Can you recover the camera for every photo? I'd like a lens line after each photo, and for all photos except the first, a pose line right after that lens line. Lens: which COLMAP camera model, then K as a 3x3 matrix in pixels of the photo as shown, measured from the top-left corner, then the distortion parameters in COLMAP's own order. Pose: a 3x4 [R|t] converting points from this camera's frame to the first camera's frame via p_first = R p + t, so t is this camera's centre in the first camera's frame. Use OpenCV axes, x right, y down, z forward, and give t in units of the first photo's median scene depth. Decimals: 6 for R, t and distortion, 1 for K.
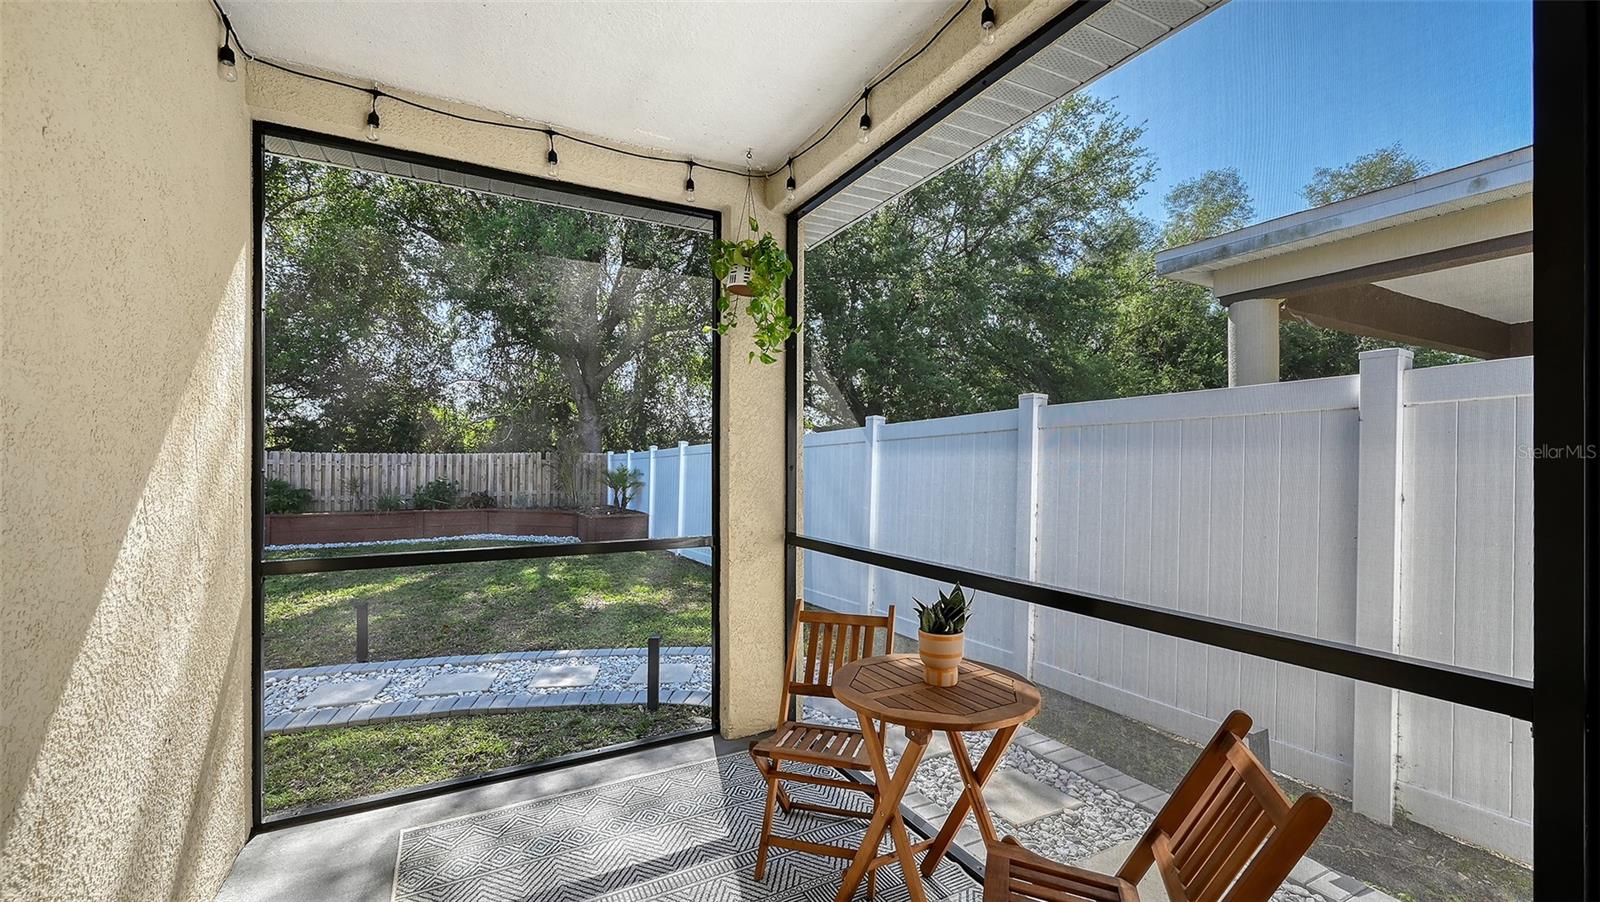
lens RADIAL K [[634.6, 0, 789.5], [0, 634.6, 465.2], [0, 0, 1]] dist [-0.001823, -0.000112]
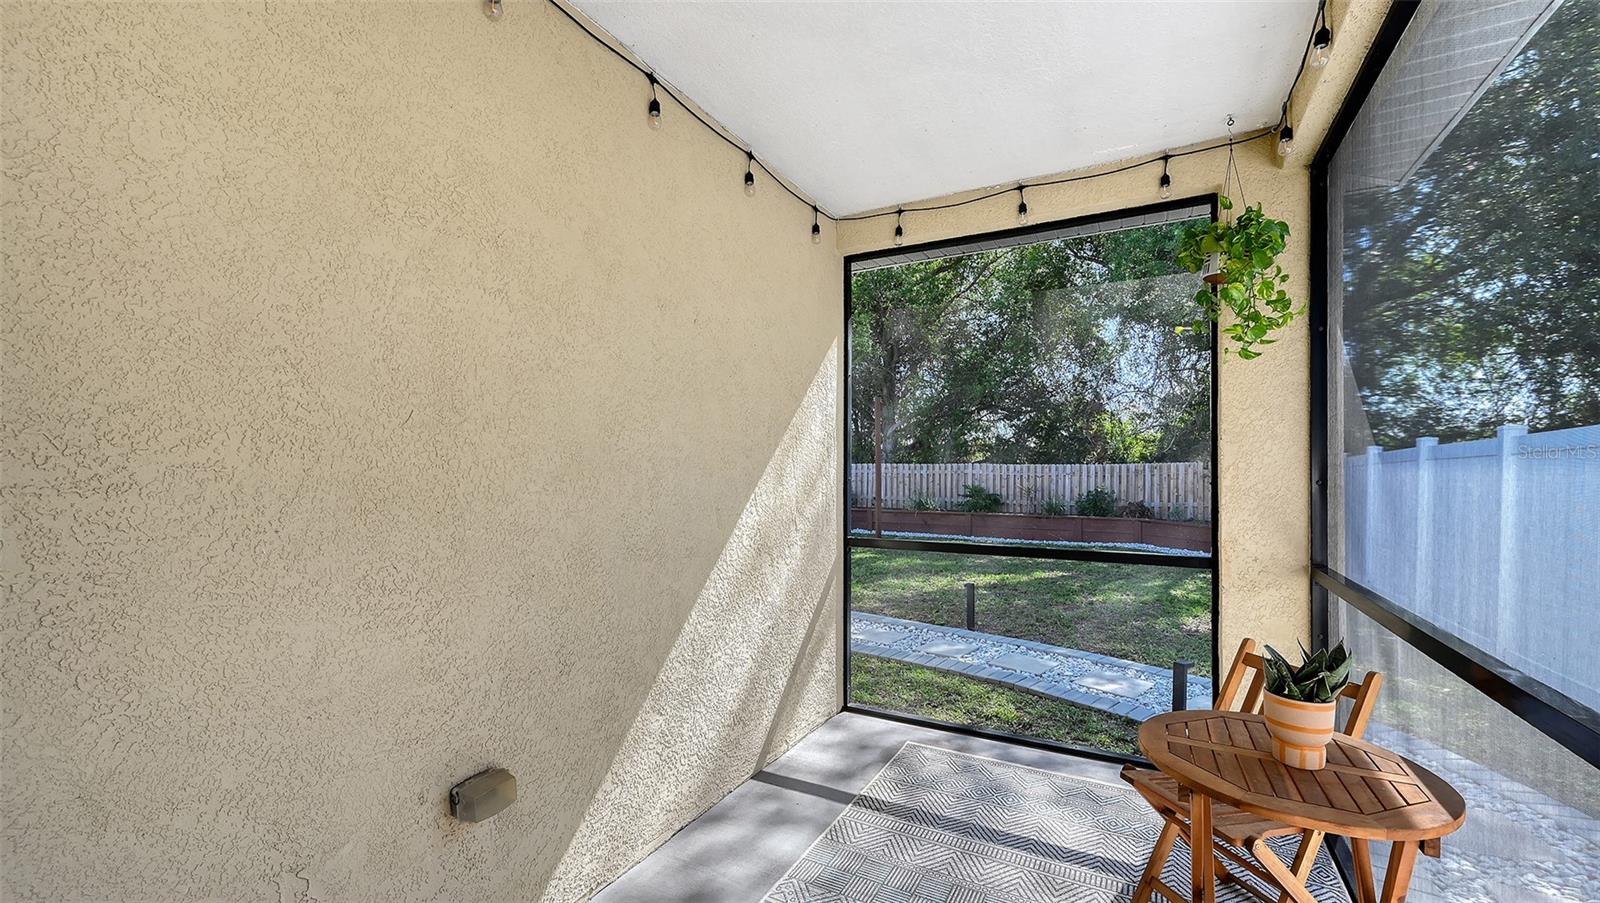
lens RADIAL K [[638.8, 0, 825.8], [0, 638.8, 471.3], [0, 0, 1]] dist [-0.000543, 0.000030]
pose [[0.567863, 0.001256, -0.823122, 0.309175], [-0.005854, 0.999980, -0.002512, -0.004065], [0.823102, 0.006245, 0.567859, 0.044496]]
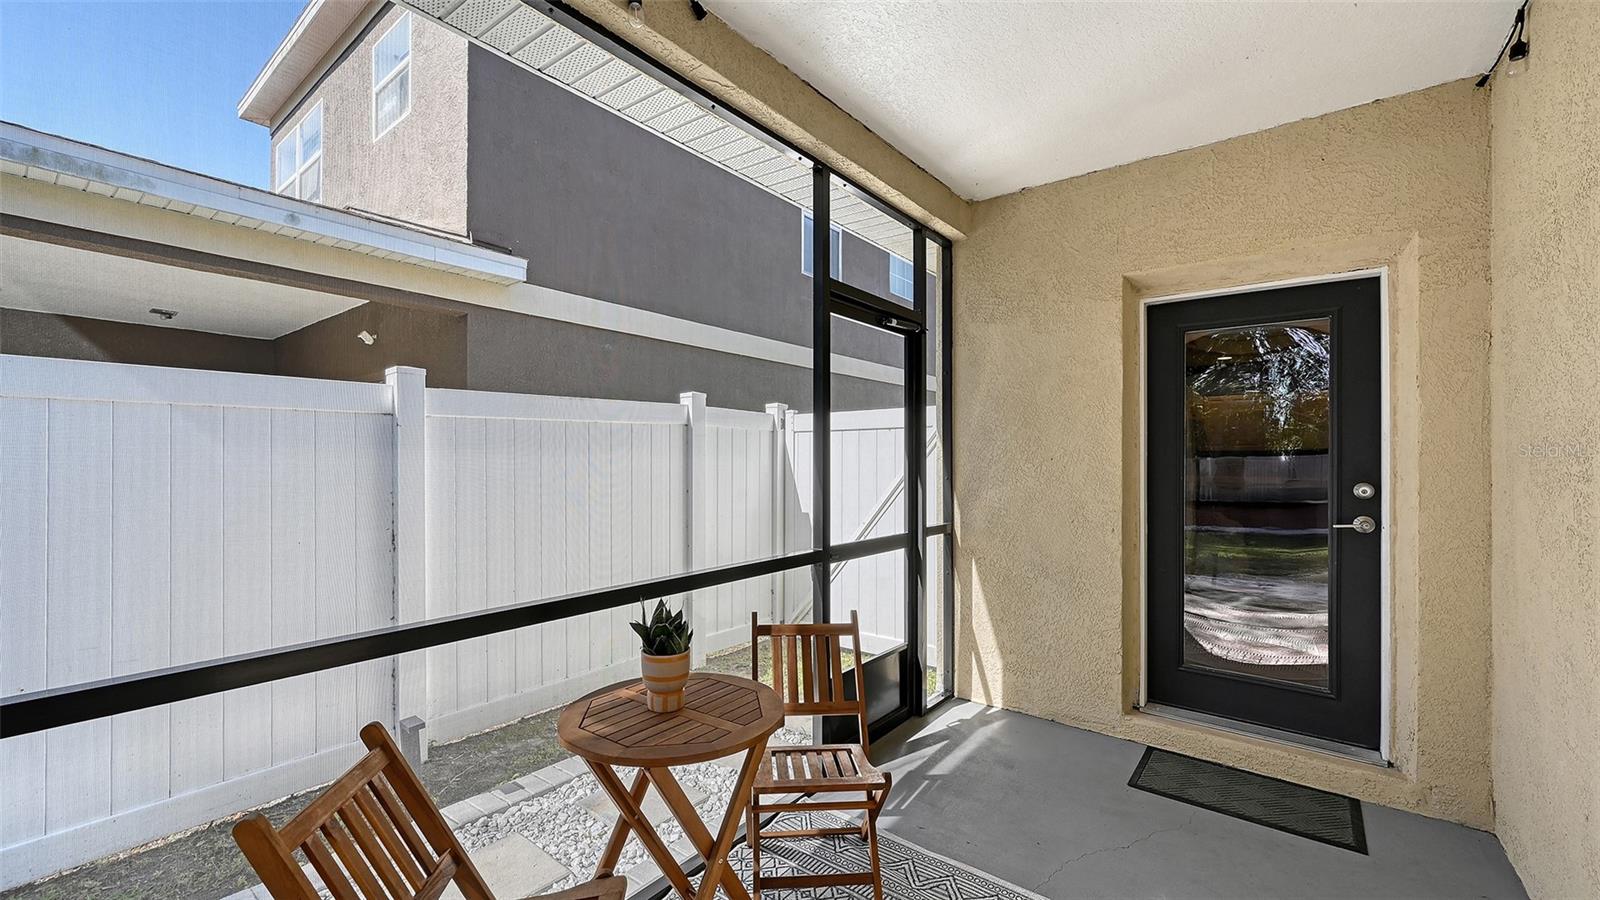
lens RADIAL K [[649.5, 0, 806.7], [0, 649.5, 457.3], [0, 0, 1]] dist [0.000697, 0.000311]
pose [[-0.412538, 0.002322, 0.910937, -0.387497], [0.002932, 0.999995, -0.001221, -0.008955], [-0.910936, 0.002167, -0.412543, 0.663909]]
